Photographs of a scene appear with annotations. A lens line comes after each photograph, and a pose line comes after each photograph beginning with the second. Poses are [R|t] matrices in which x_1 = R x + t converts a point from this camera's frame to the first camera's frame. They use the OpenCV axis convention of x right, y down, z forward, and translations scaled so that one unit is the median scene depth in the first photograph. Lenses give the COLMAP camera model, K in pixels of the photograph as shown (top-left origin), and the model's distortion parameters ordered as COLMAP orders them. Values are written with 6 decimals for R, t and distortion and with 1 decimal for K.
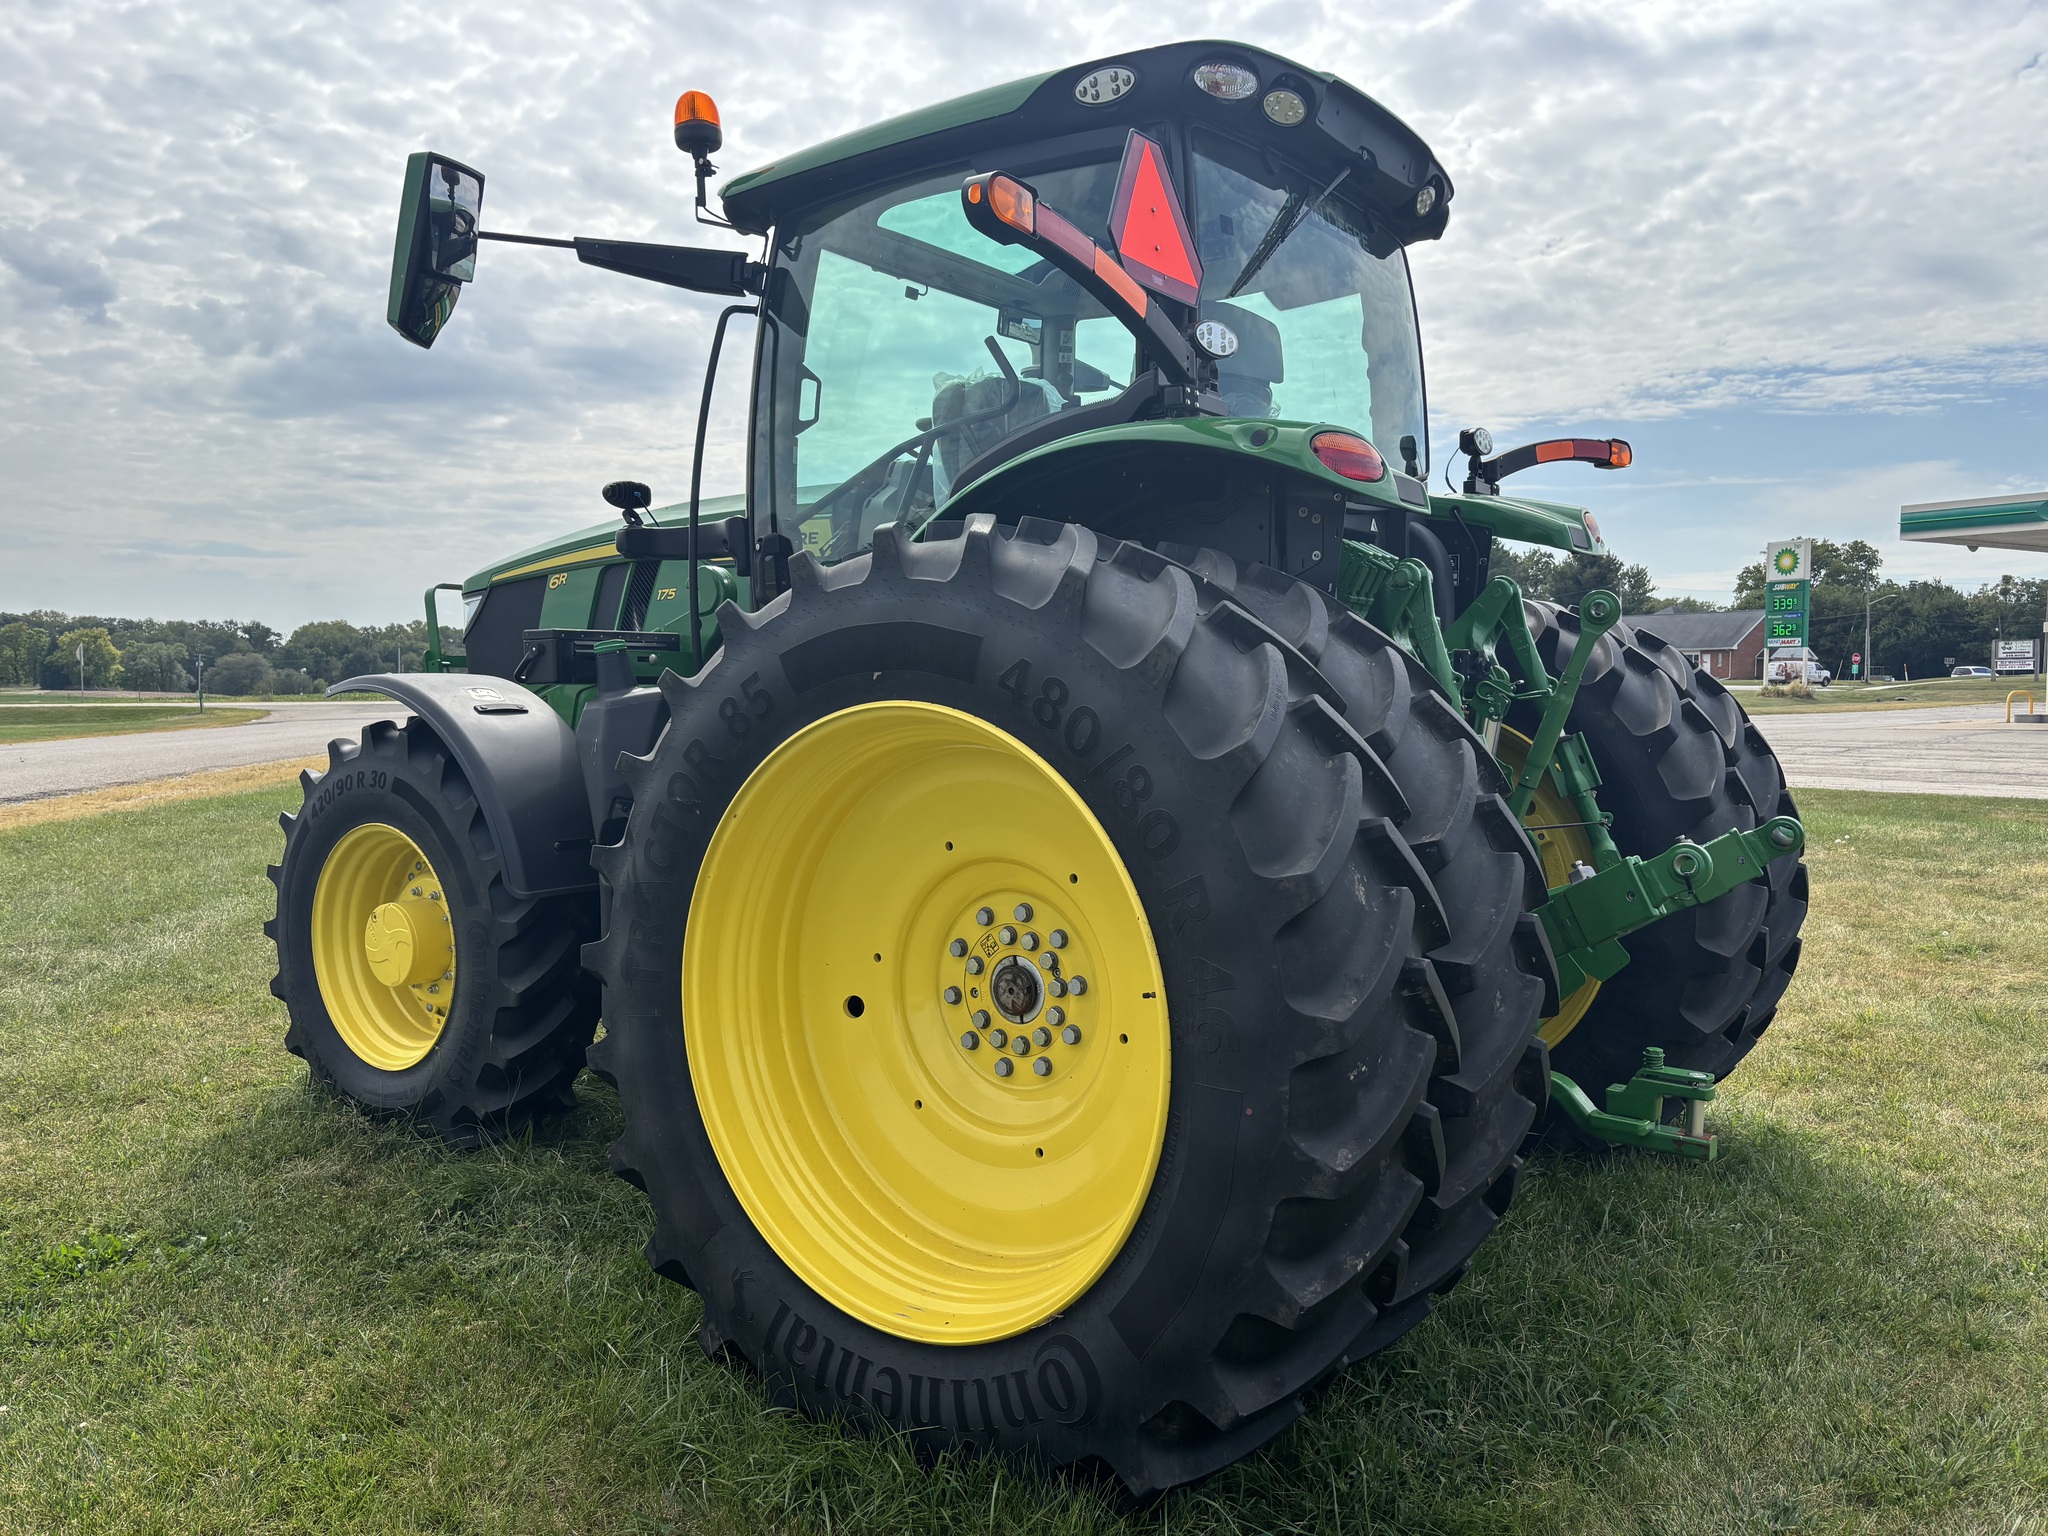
lens RADIAL K [[1678.9, 0, 1122.4], [0, 1678.9, 775.7], [0, 0, 1]] dist [0.047687, -0.054455]
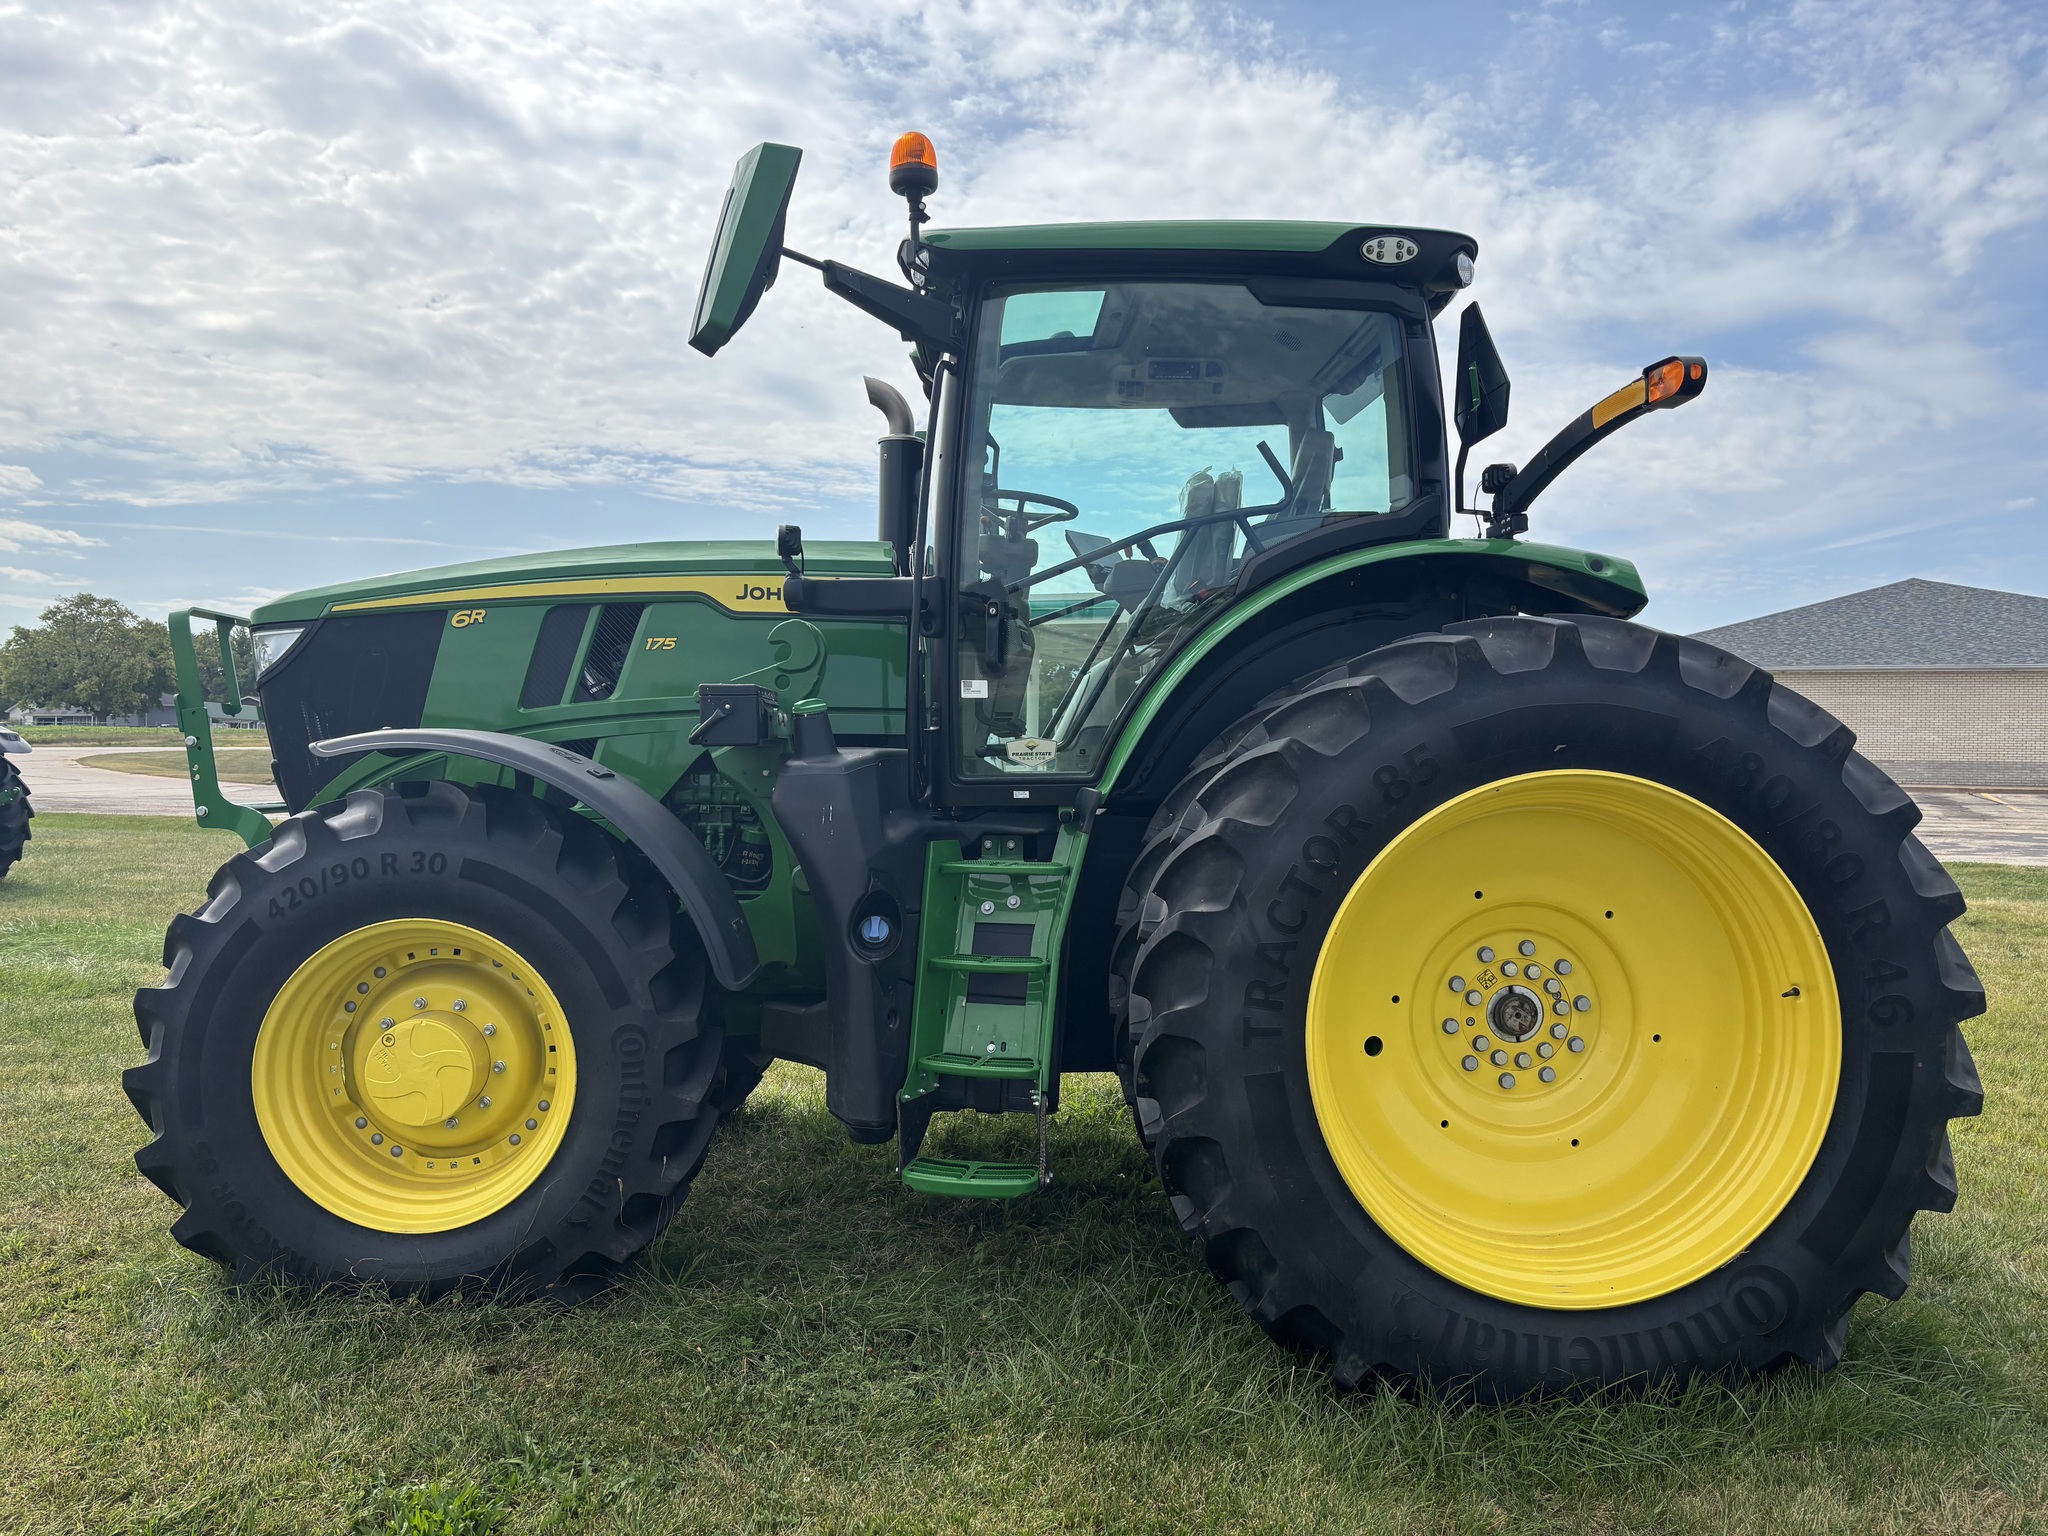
lens RADIAL K [[1678.9, 0, 1015.1], [0, 1678.9, 783.3], [0, 0, 1]] dist [0.047687, -0.054455]
pose [[0.753355, -0.002574, 0.657609, -0.146139], [0.022718, 0.999497, -0.022114, -0.002181], [-0.657222, 0.031599, 0.753035, 0.043545]]
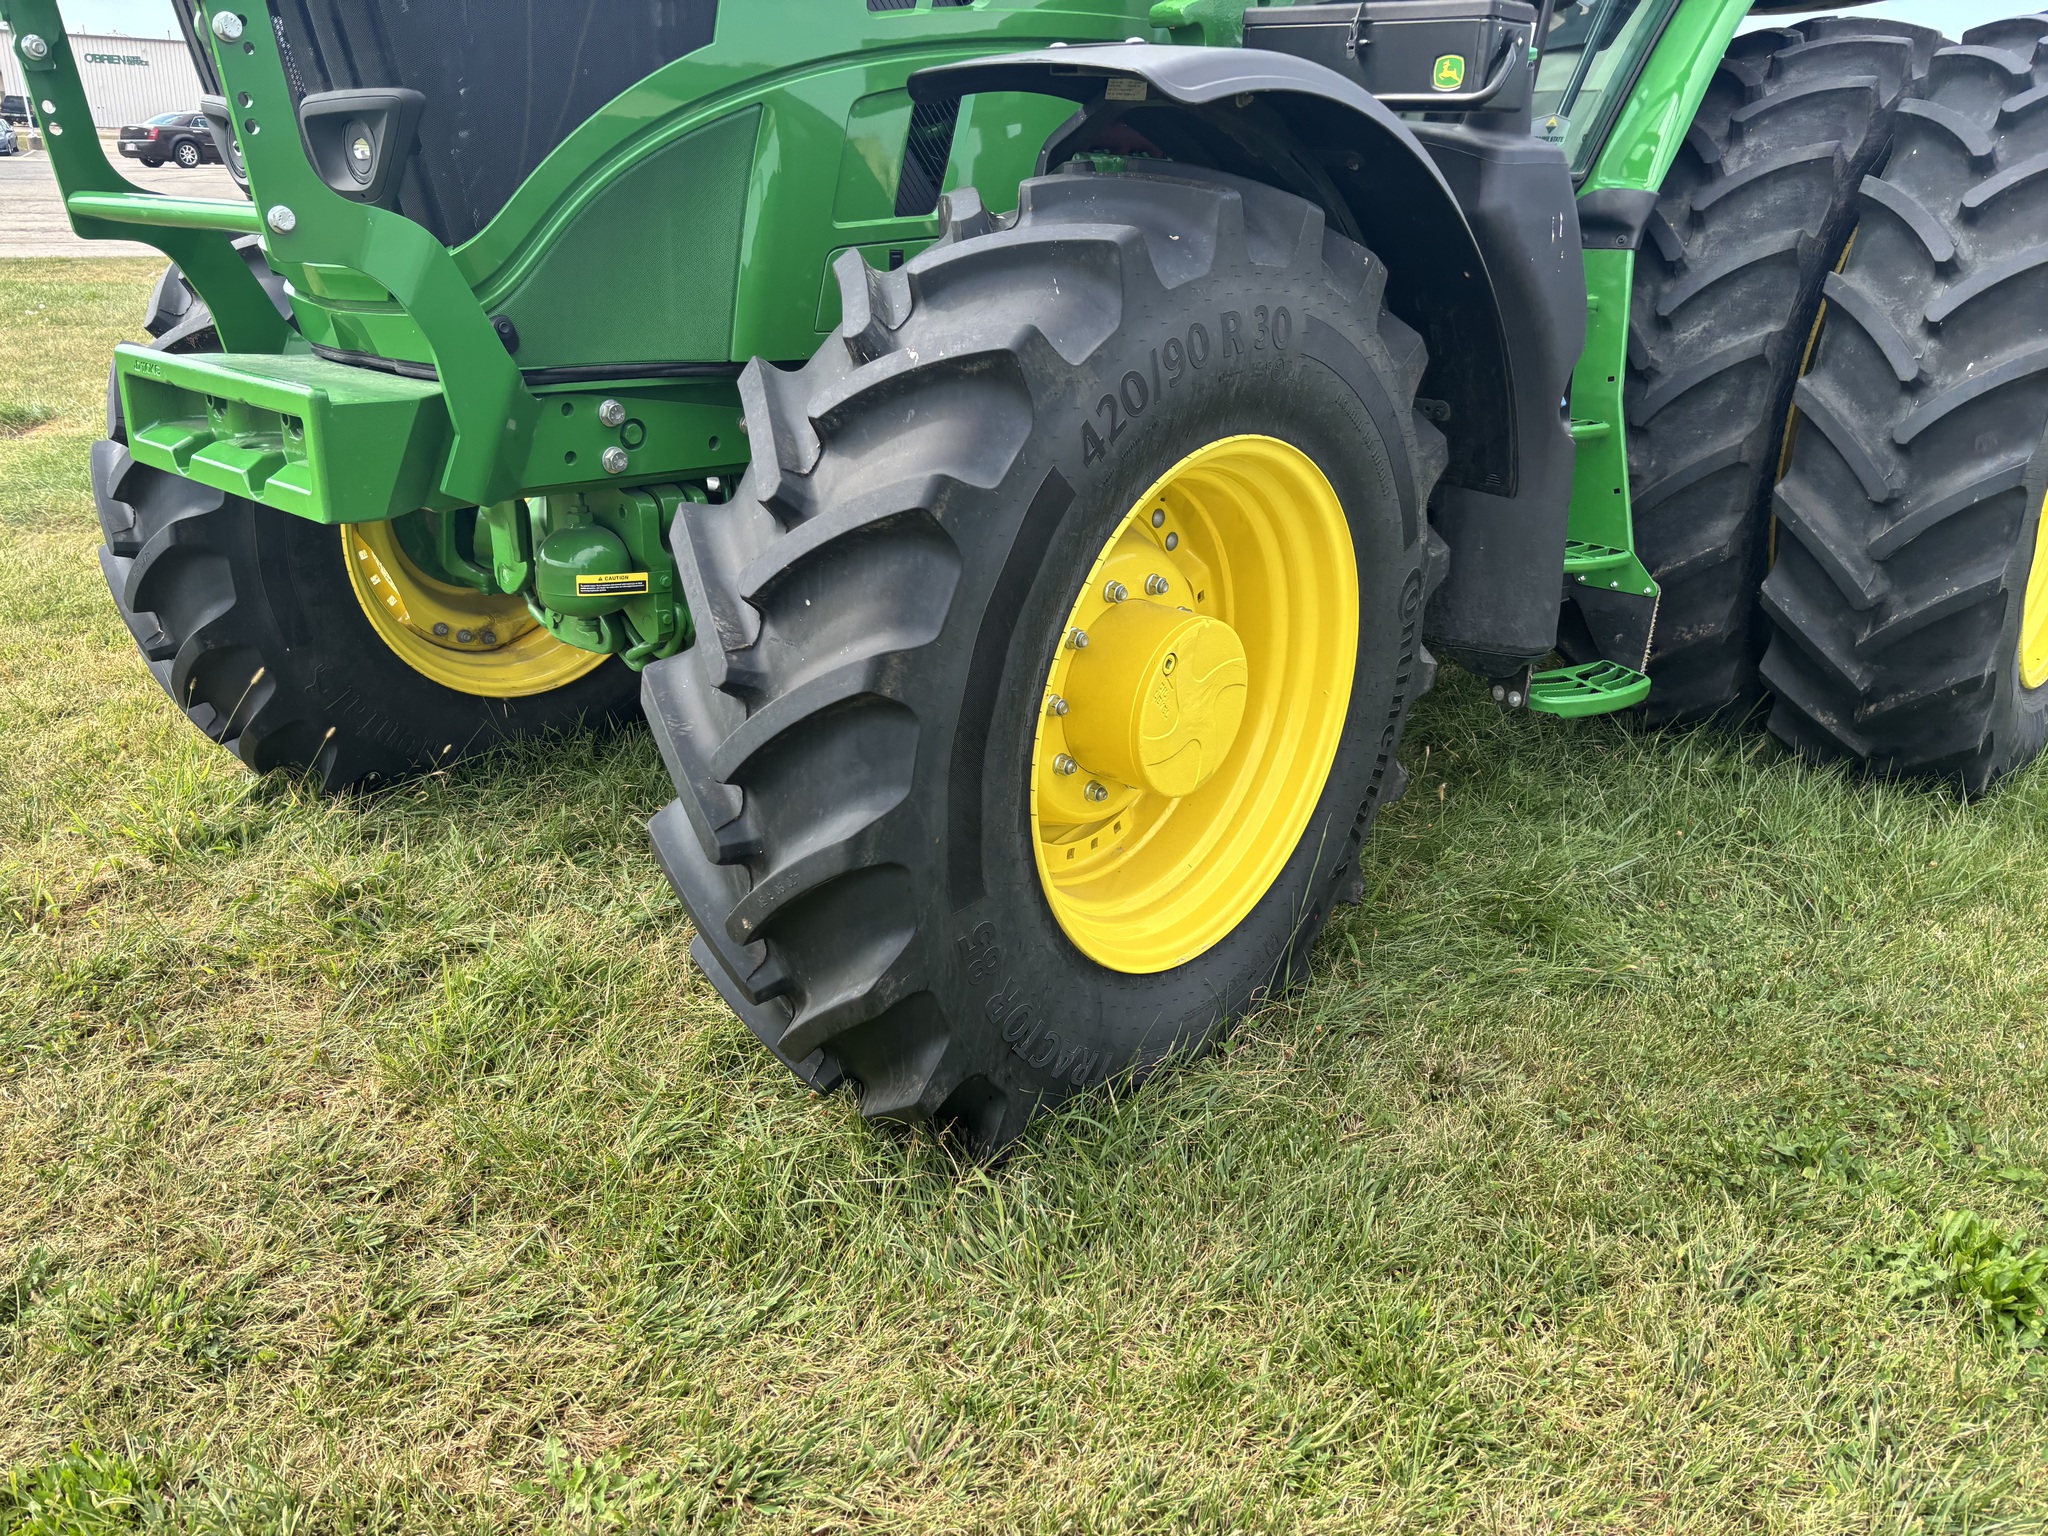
lens RADIAL K [[1547.7, 0, 1034.5], [0, 1547.7, 750.0], [0, 0, 1]] dist [0.051368, -0.064381]
pose [[0.044706, -0.345566, 0.937329, -0.162976], [0.010748, 0.938379, 0.345440, -0.006357], [-0.998942, -0.005369, 0.045666, 0.199240]]
